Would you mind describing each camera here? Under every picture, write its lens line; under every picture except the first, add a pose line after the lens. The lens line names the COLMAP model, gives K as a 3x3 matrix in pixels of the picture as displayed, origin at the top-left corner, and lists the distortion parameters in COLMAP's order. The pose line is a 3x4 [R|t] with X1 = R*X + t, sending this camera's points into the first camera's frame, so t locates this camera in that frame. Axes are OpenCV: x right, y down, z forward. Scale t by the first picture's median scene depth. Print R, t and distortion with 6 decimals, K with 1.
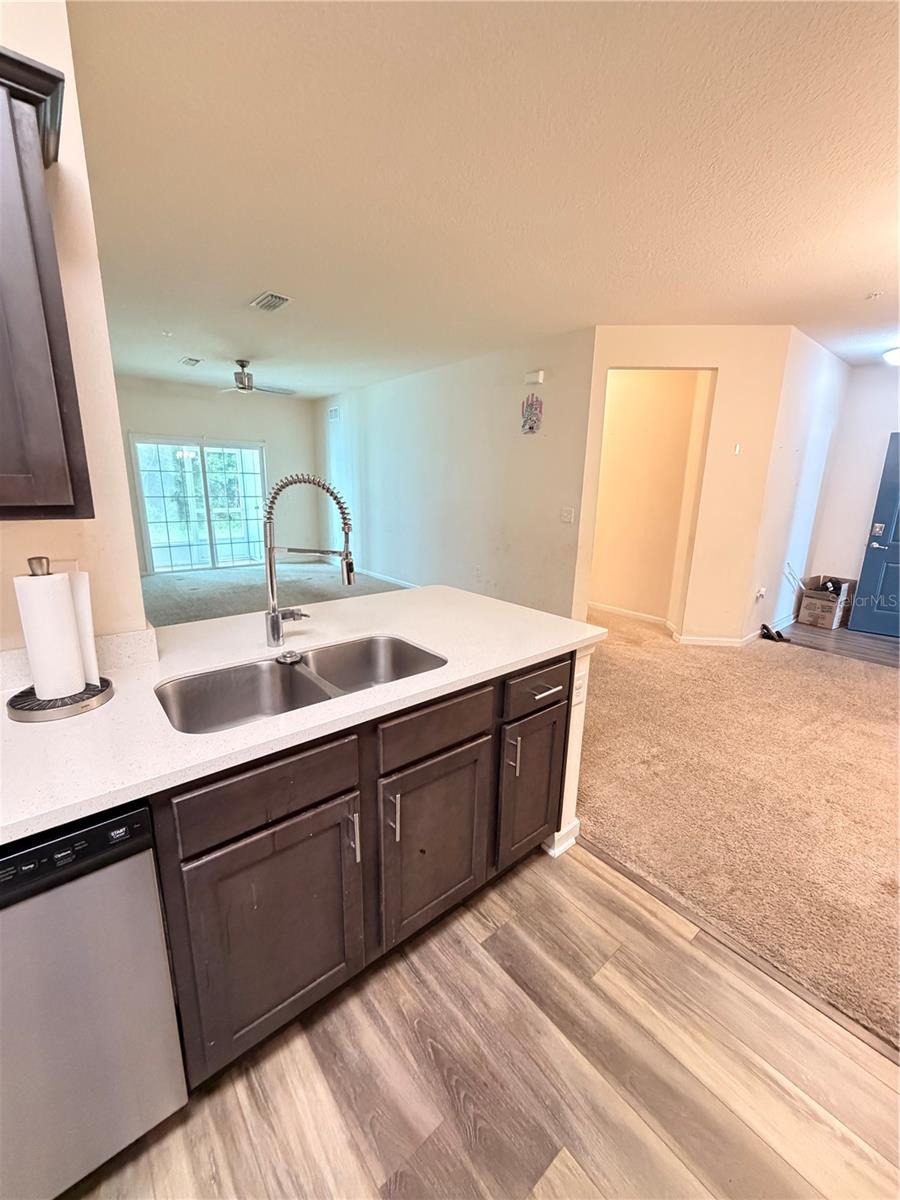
lens RADIAL K [[479.7, 0, 455.9], [0, 479.7, 597.4], [0, 0, 1]] dist [-0.001153, 0.001037]
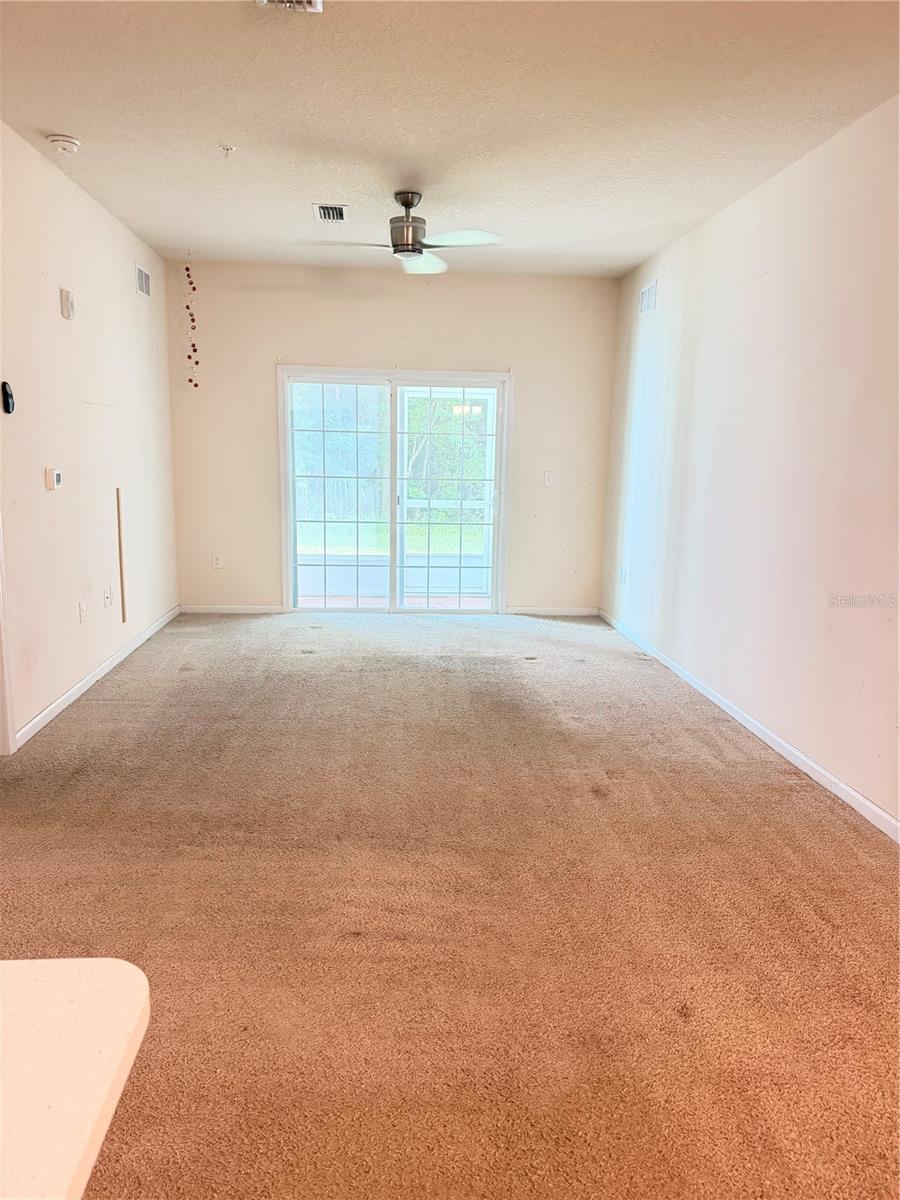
lens RADIAL K [[841.6, 0, 448.7], [0, 841.6, 594.6], [0, 0, 1]] dist [0.009339, -0.012264]
pose [[0.815177, 0.096728, -0.571078, 0.323608], [-0.139155, 0.989786, -0.030986, -0.274039], [0.562248, 0.104727, 0.820311, 1.271836]]
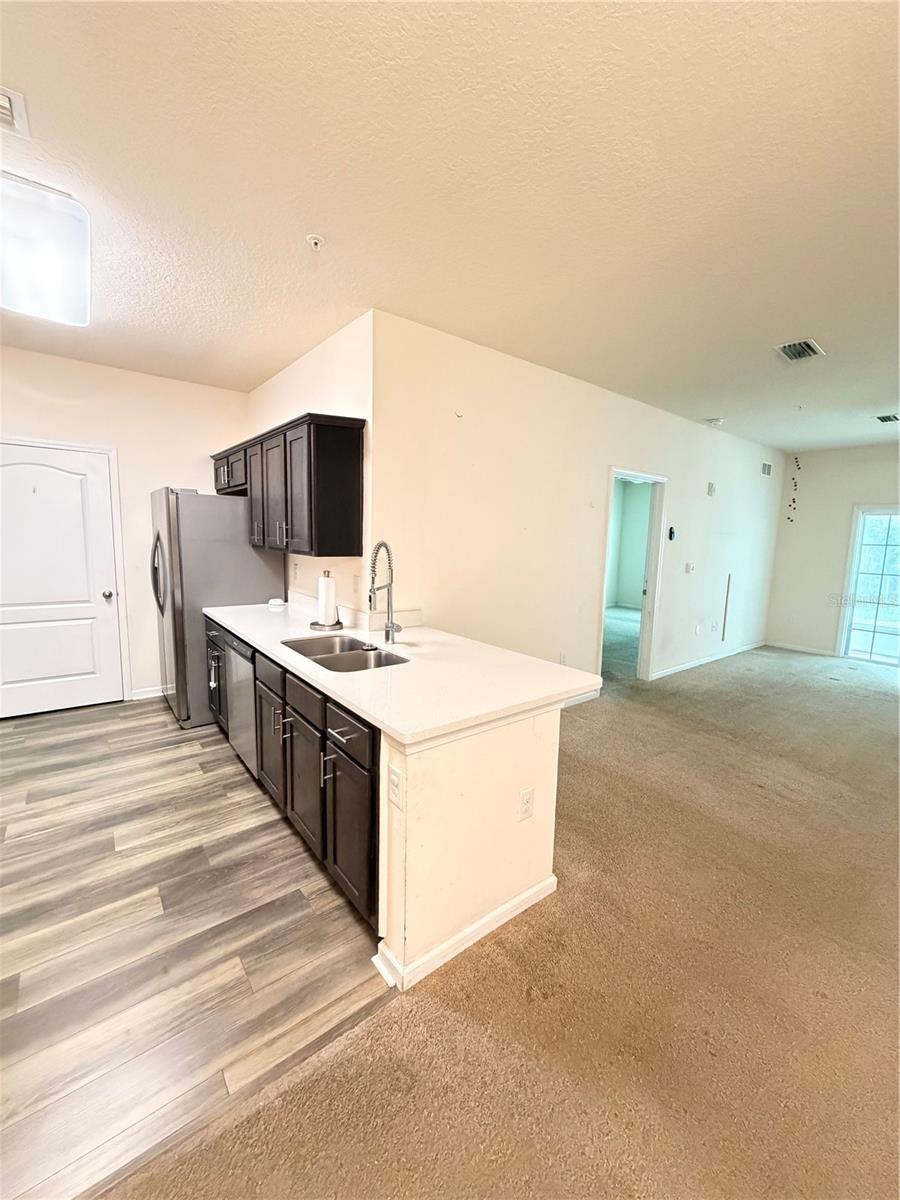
lens RADIAL K [[479.7, 0, 446.4], [0, 479.7, 598.8], [0, 0, 1]] dist [-0.001153, 0.001037]
pose [[-0.043386, 0.110851, -0.992890, 1.206701], [-0.260477, 0.958198, 0.118360, -0.288871], [0.964505, 0.263760, -0.012698, 1.153181]]
